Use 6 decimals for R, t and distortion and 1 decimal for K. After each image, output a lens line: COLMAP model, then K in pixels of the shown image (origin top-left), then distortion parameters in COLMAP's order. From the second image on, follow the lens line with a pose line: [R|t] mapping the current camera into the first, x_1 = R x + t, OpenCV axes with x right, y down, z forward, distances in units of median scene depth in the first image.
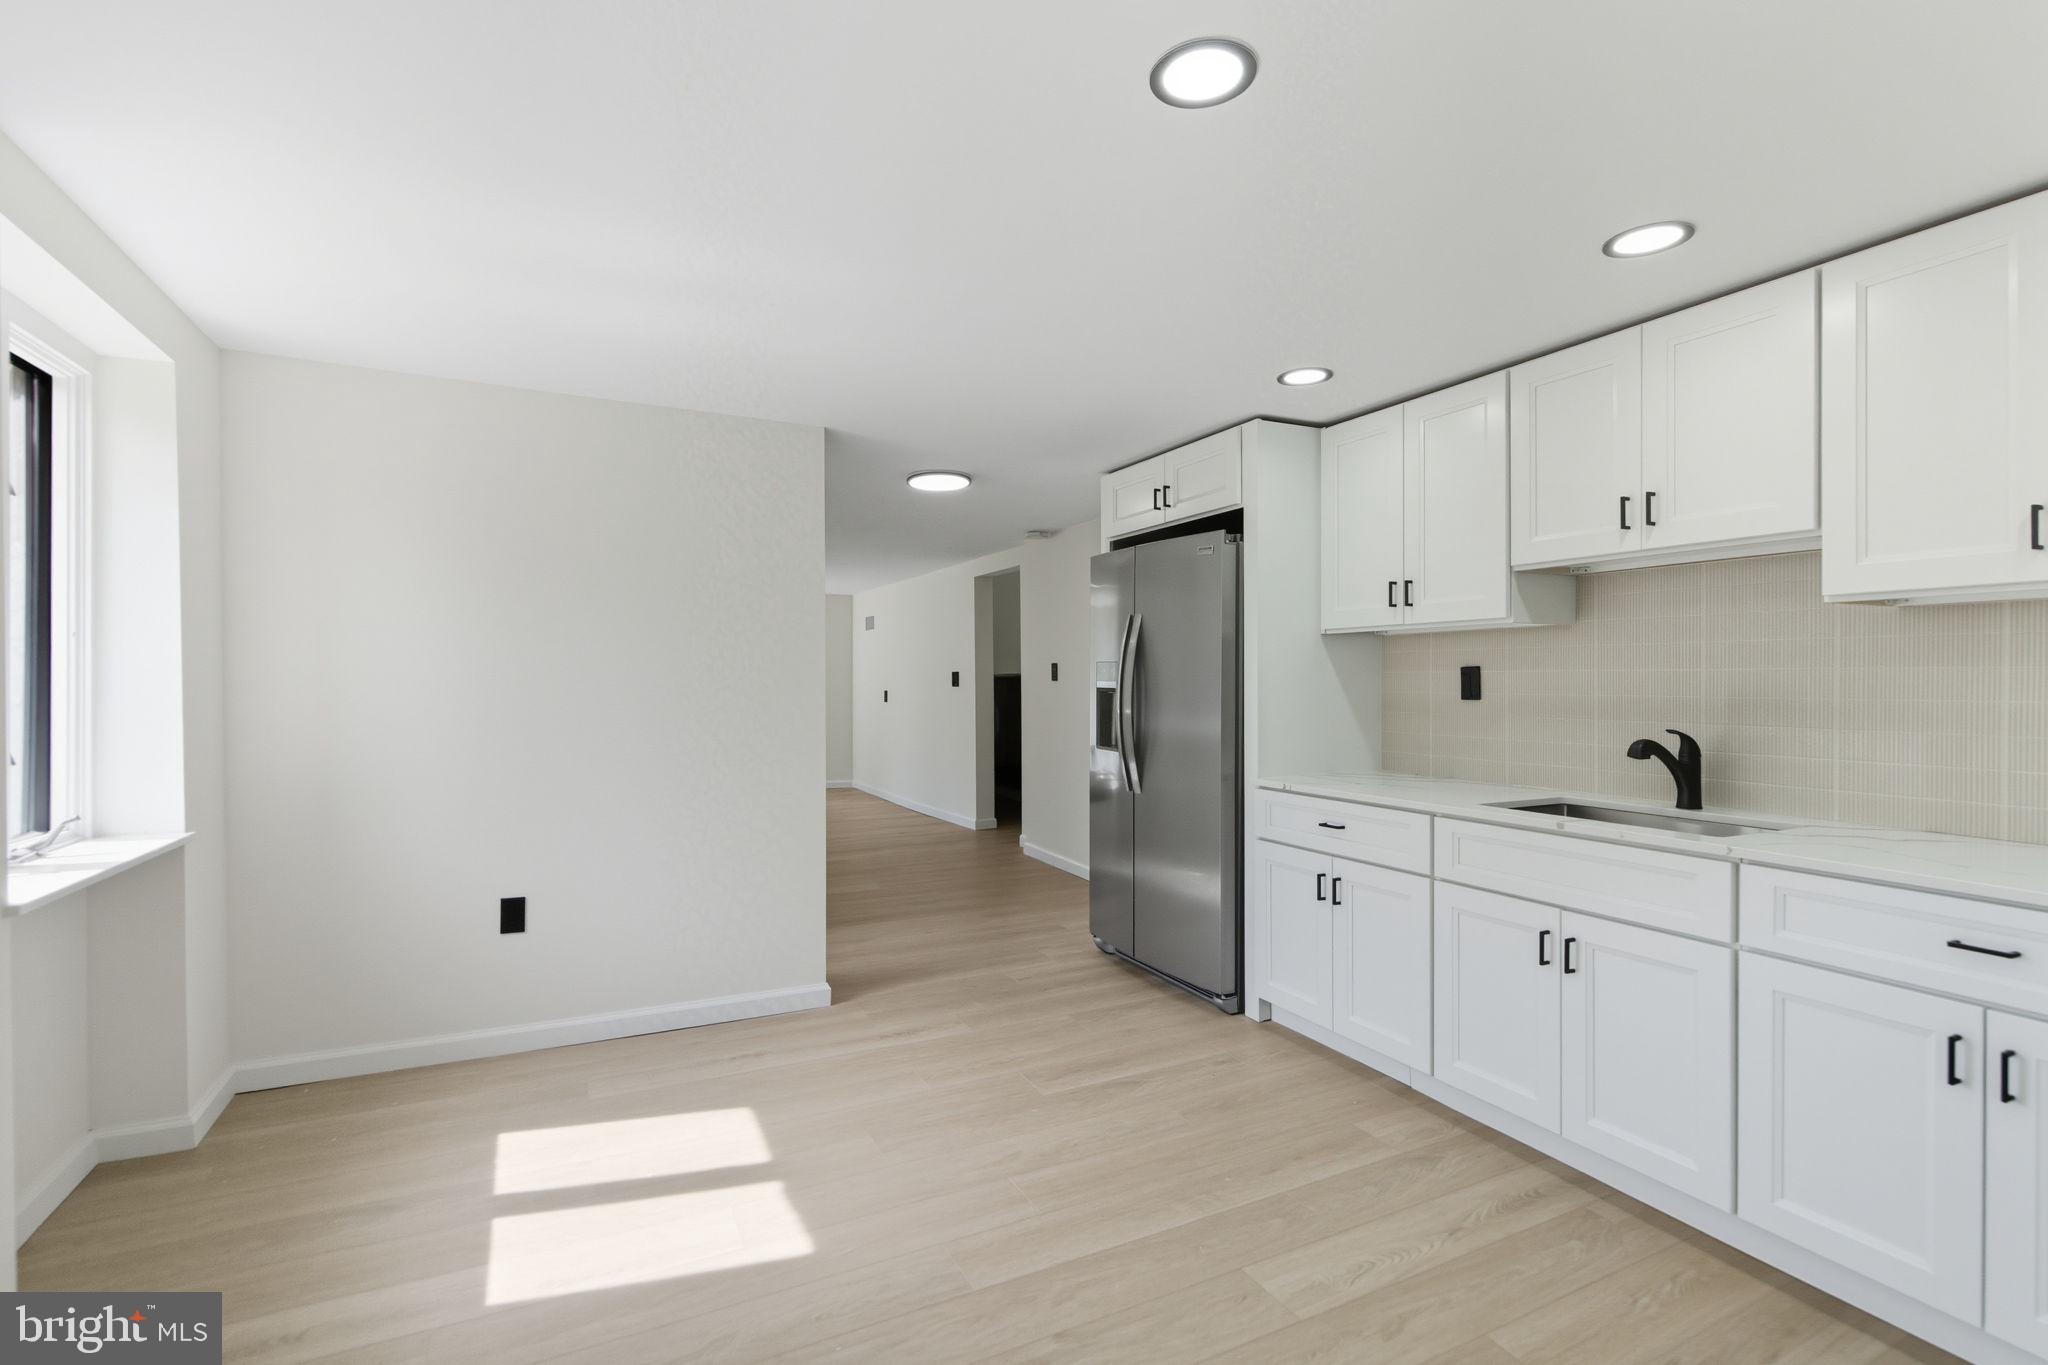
lens RADIAL K [[946.1, 0, 1029.7], [0, 946.1, 674.9], [0, 0, 1]] dist [0.004064, 0.000394]
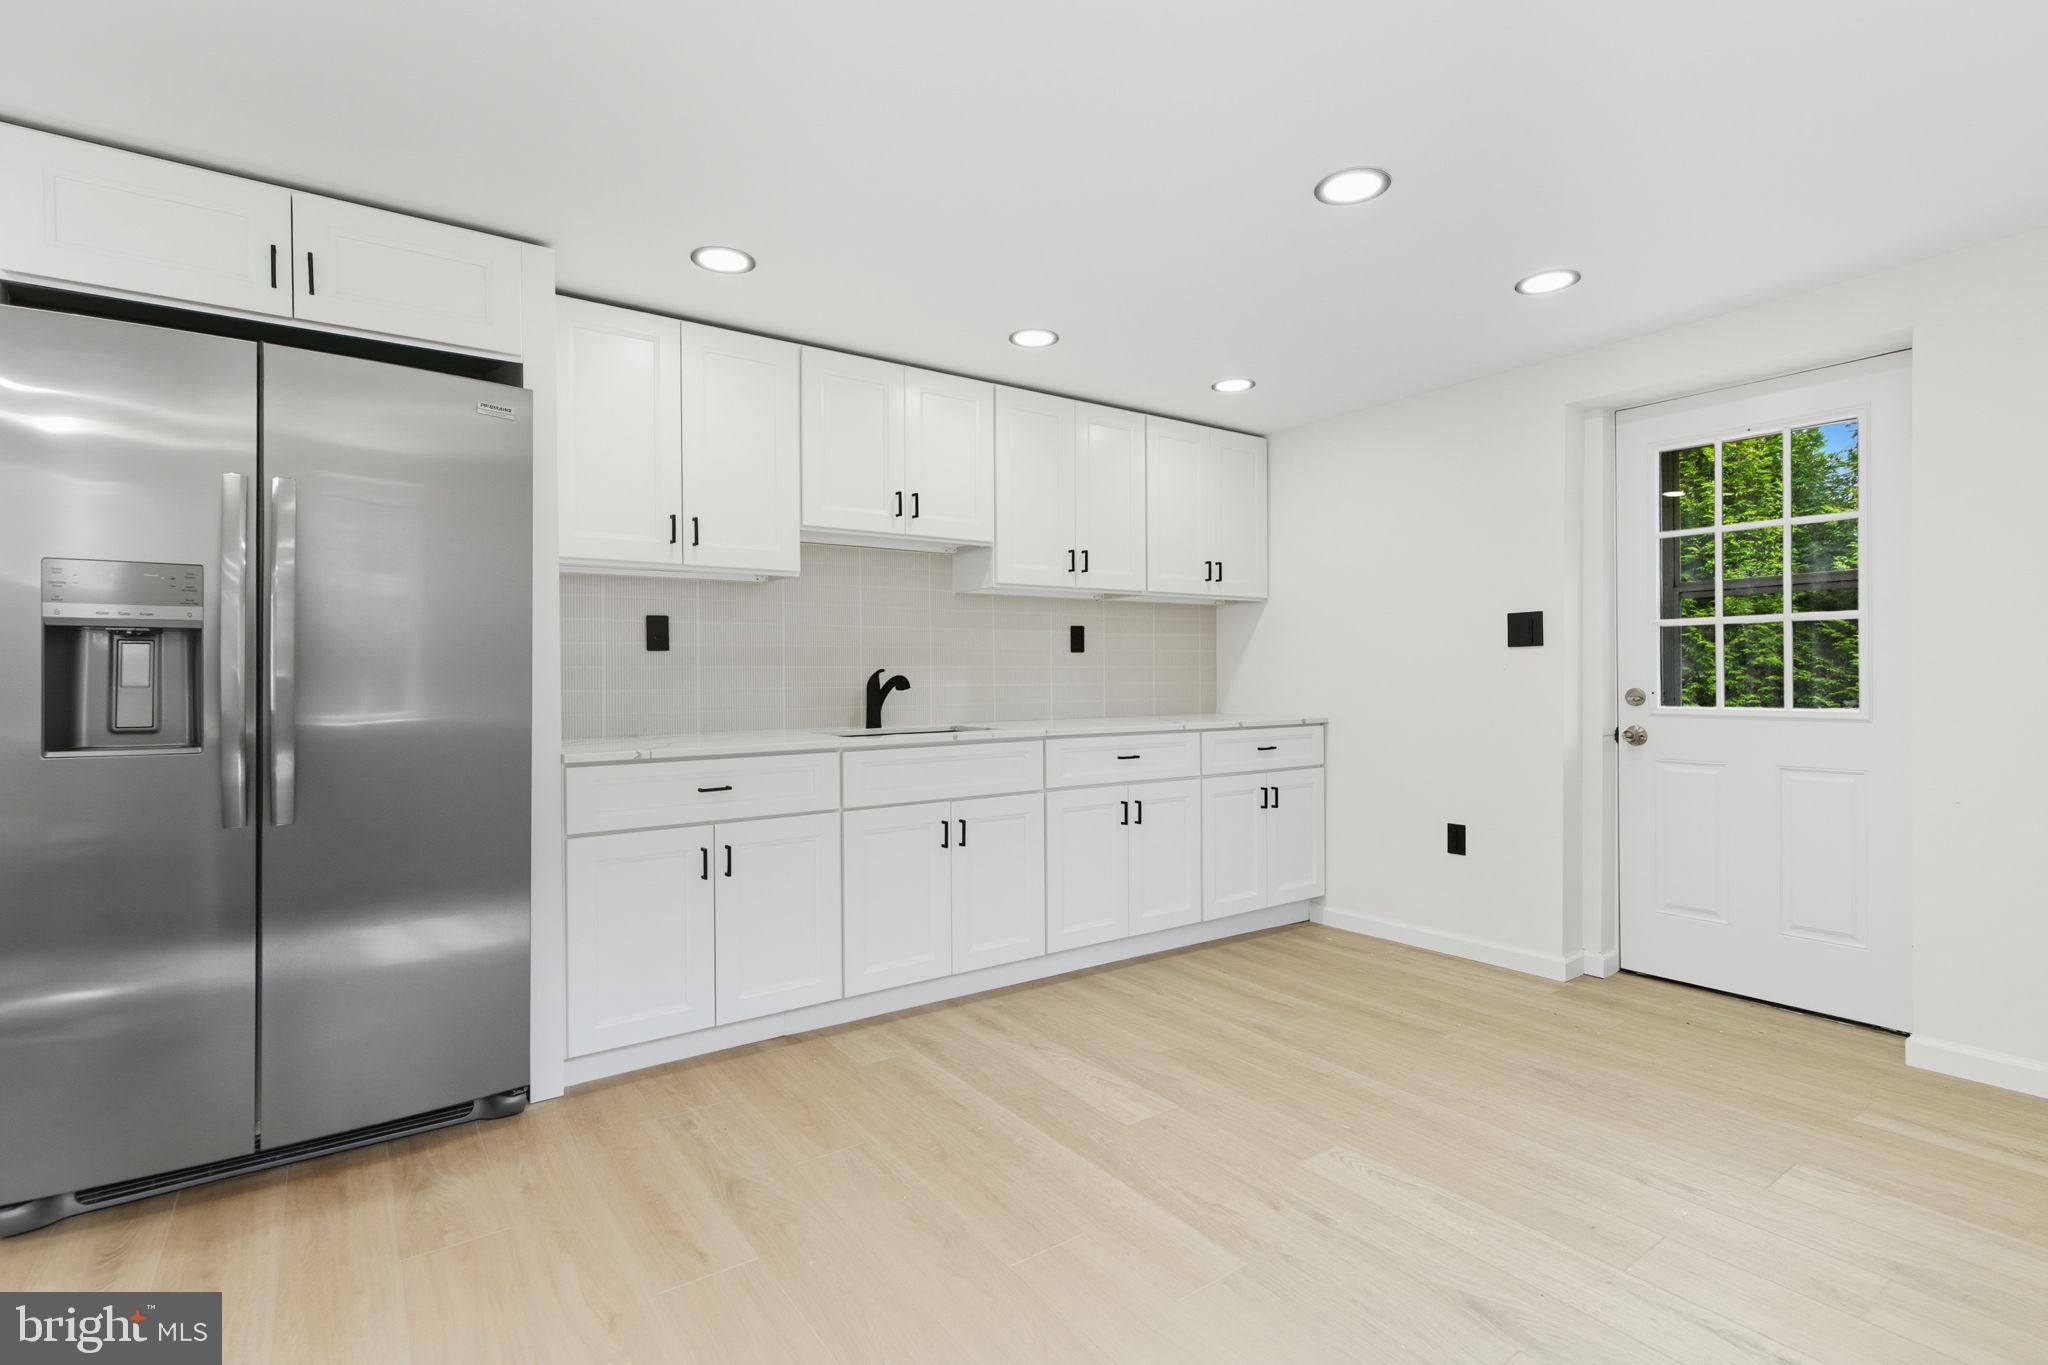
lens RADIAL K [[946.1, 0, 1029.7], [0, 946.1, 674.9], [0, 0, 1]] dist [0.004064, 0.000394]
pose [[-0.147748, -0.002938, 0.989021, -0.700908], [0.005174, 0.999980, 0.003744, 0.064888], [-0.989012, 0.005671, -0.147729, 1.022114]]
